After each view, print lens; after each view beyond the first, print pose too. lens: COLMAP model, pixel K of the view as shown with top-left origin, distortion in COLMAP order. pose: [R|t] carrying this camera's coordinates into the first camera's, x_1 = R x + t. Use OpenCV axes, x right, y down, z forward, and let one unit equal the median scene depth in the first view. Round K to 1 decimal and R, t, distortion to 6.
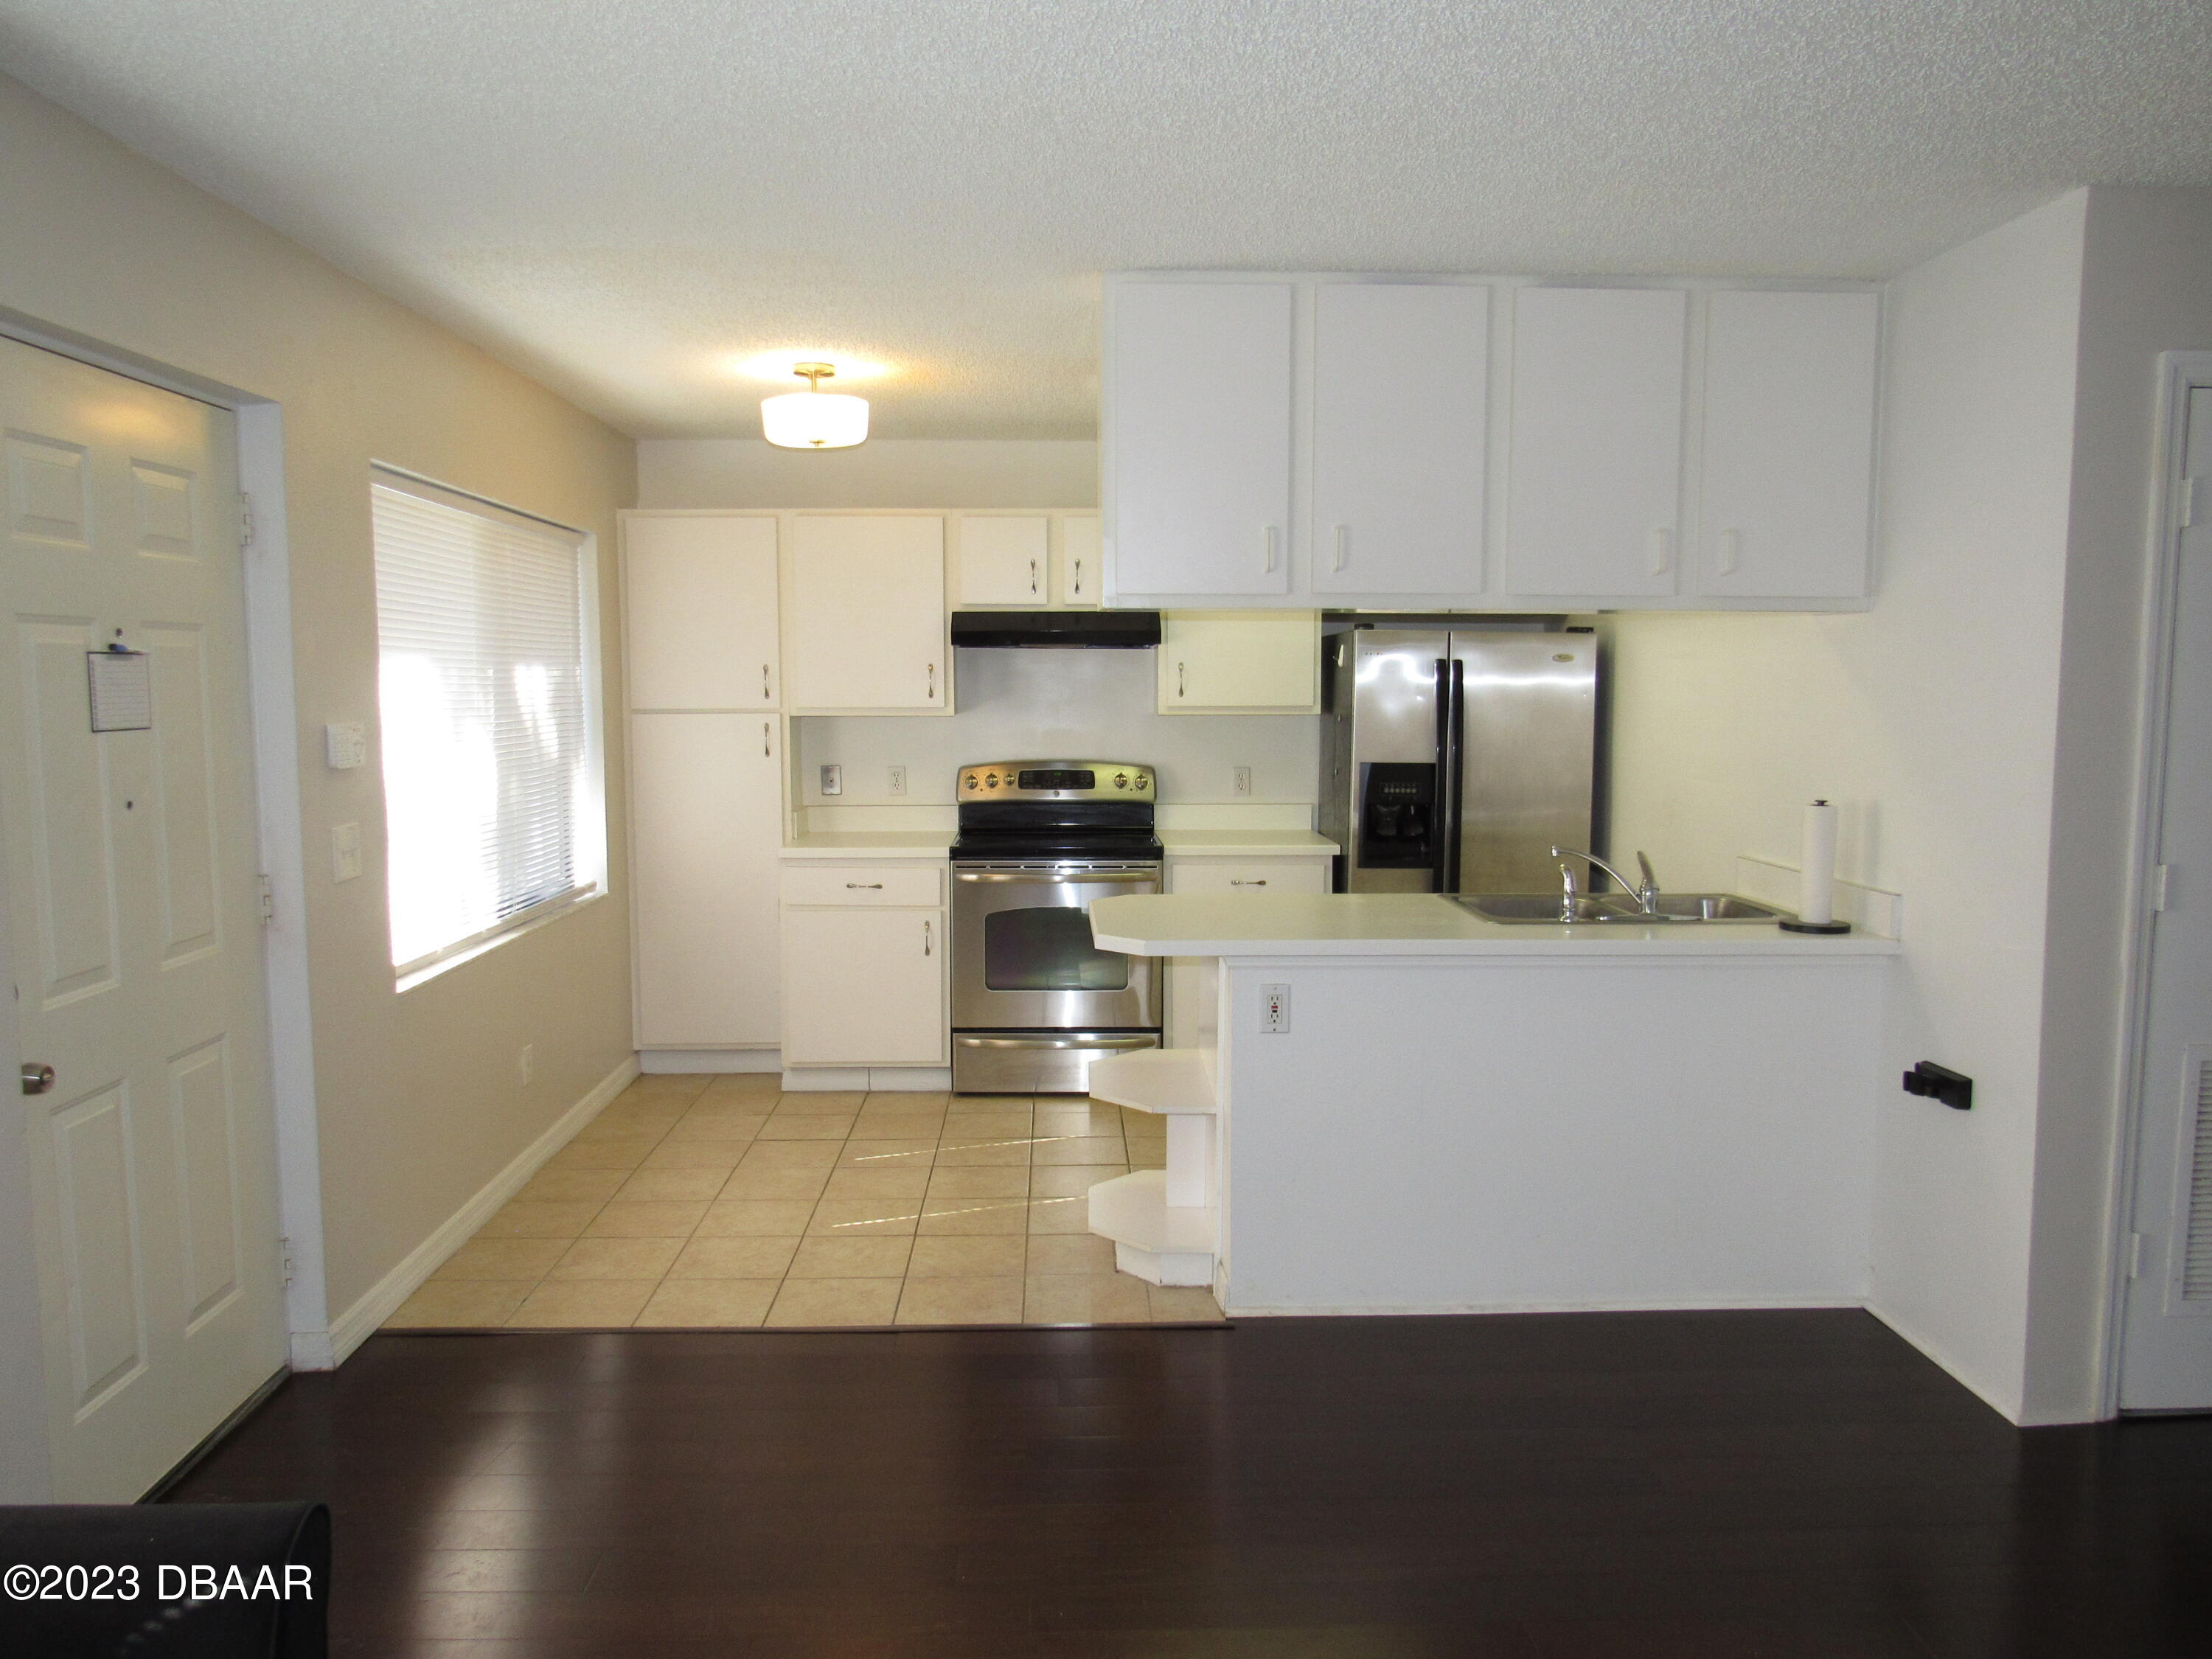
lens RADIAL K [[1618.4, 0, 1106.0], [0, 1618.4, 829.5], [0, 0, 1]] dist [-0.007704, -0.002396]
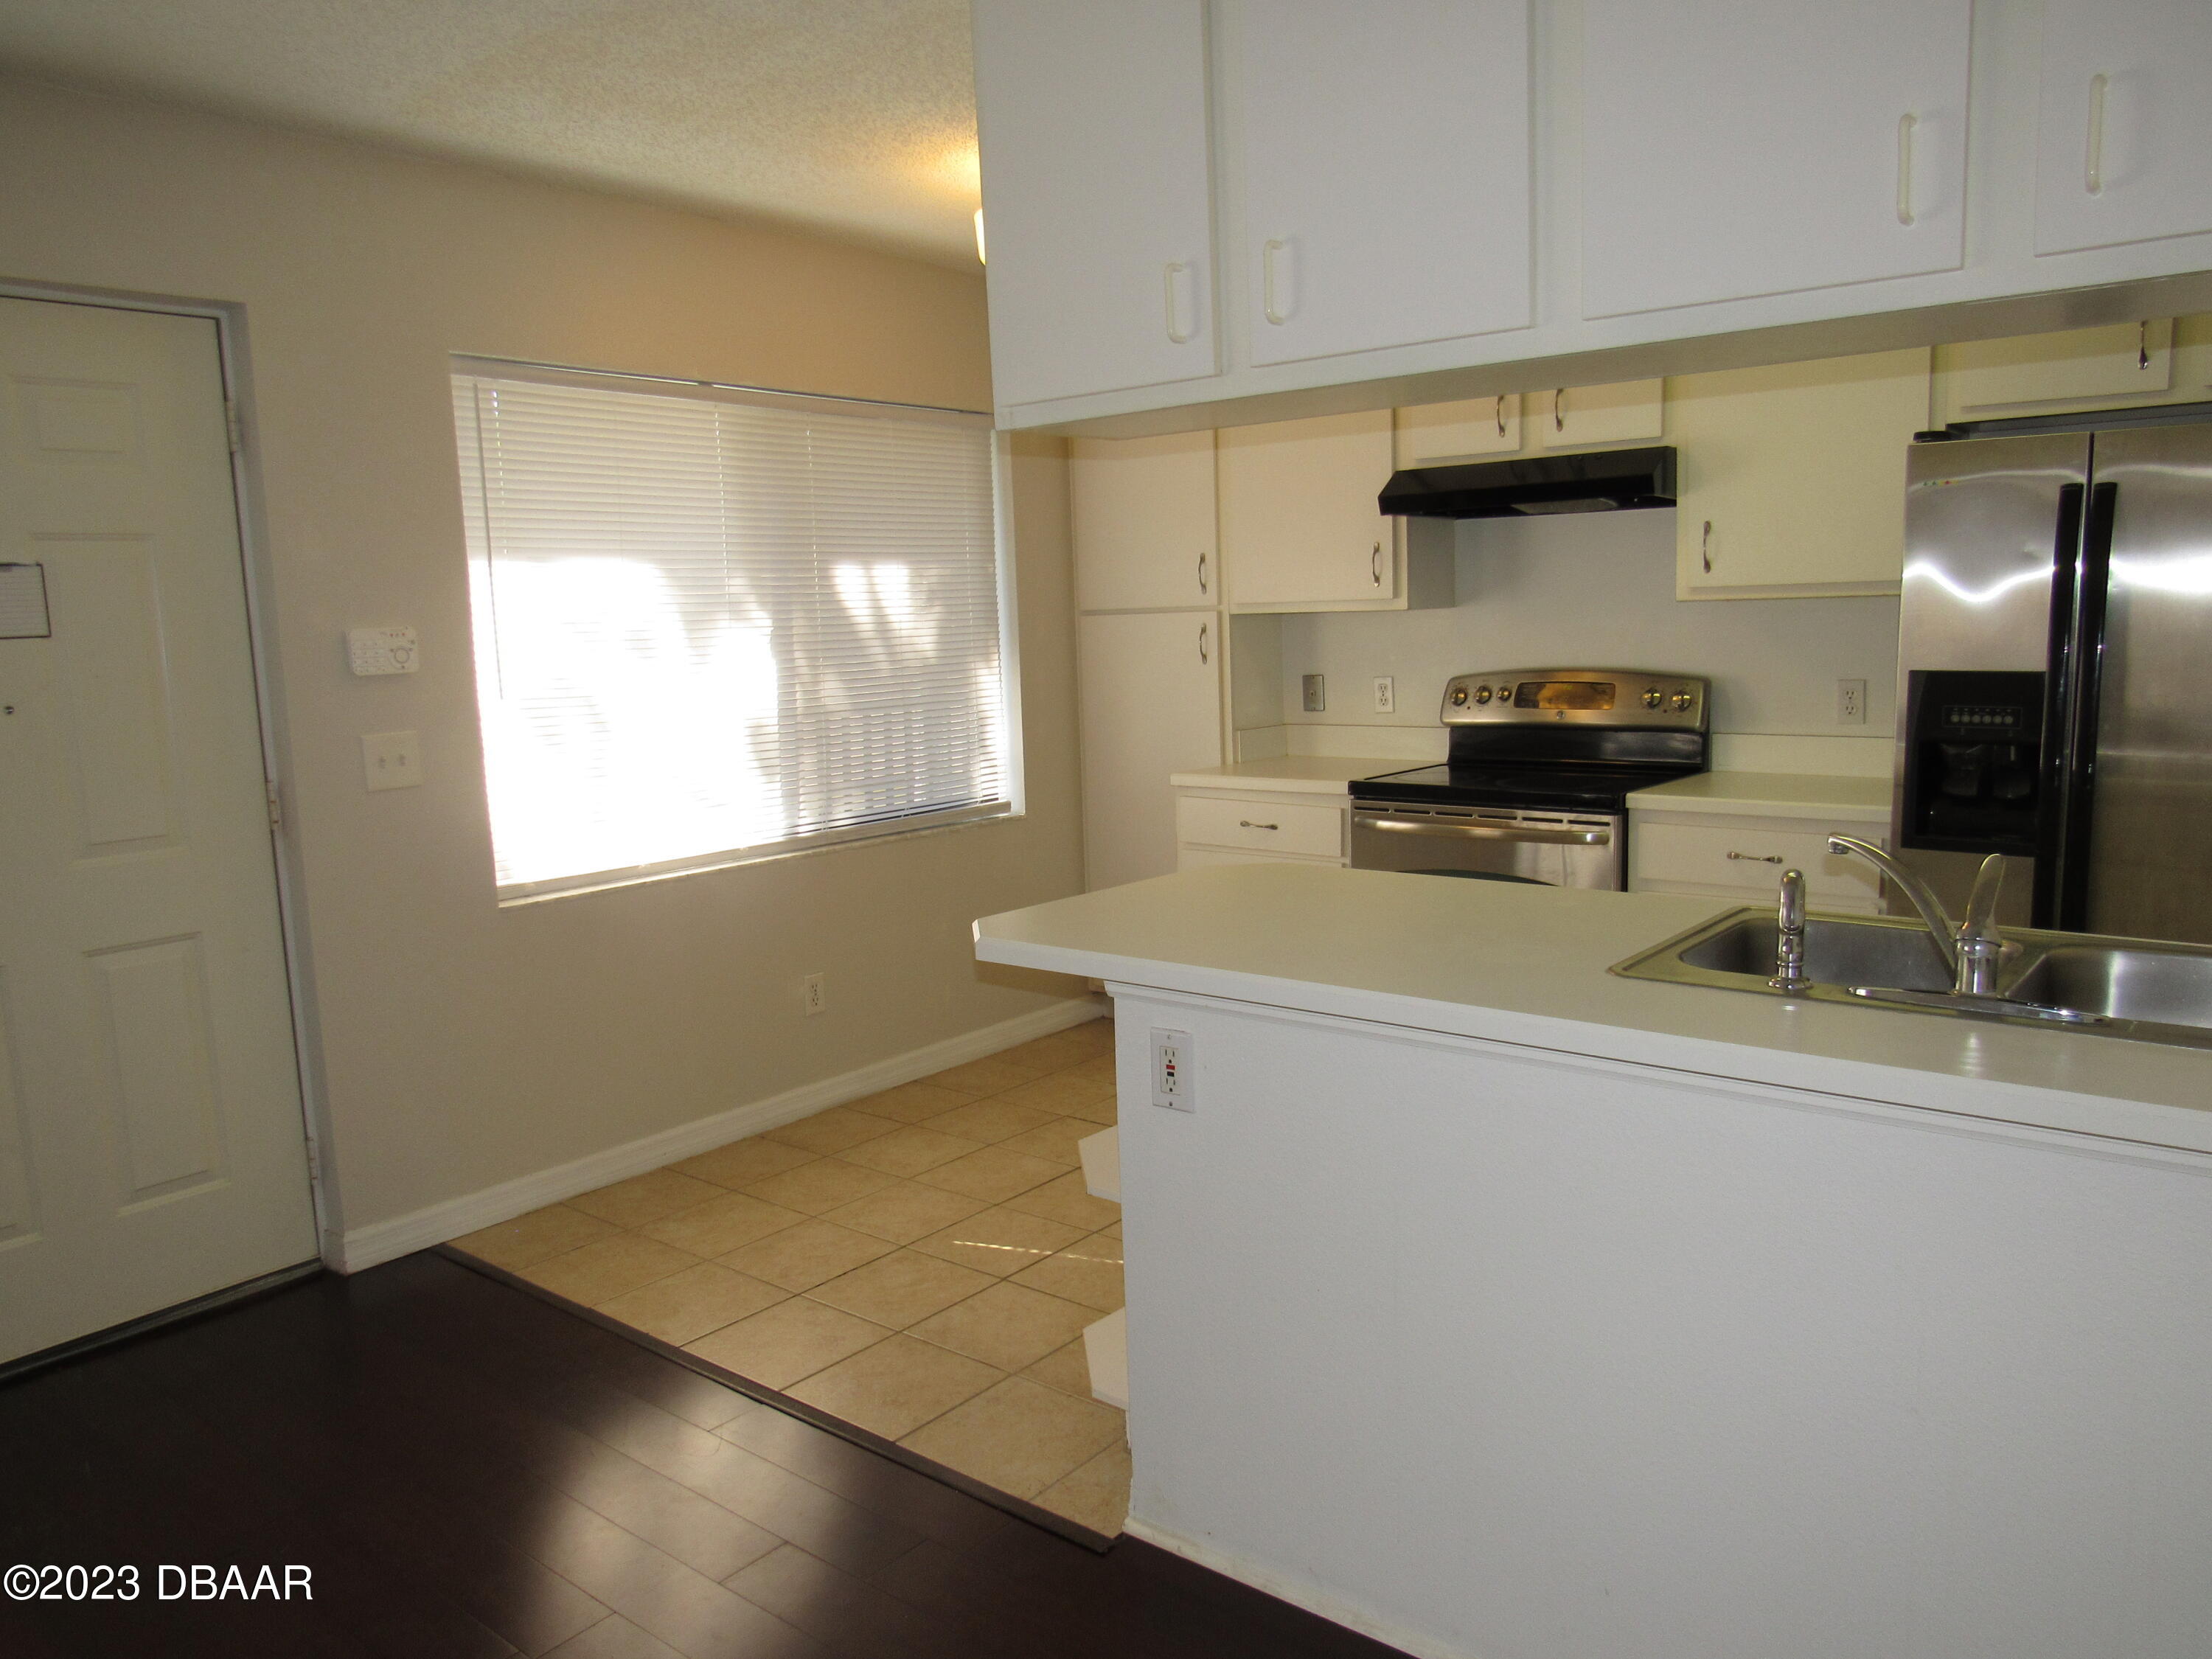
lens RADIAL K [[1618.4, 0, 1106.0], [0, 1618.4, 829.5], [0, 0, 1]] dist [-0.007704, -0.002396]
pose [[0.753931, 0.064919, -0.653738, 0.317296], [-0.029889, 0.997465, 0.064582, -0.012409], [0.656273, -0.029151, 0.753960, 0.347321]]
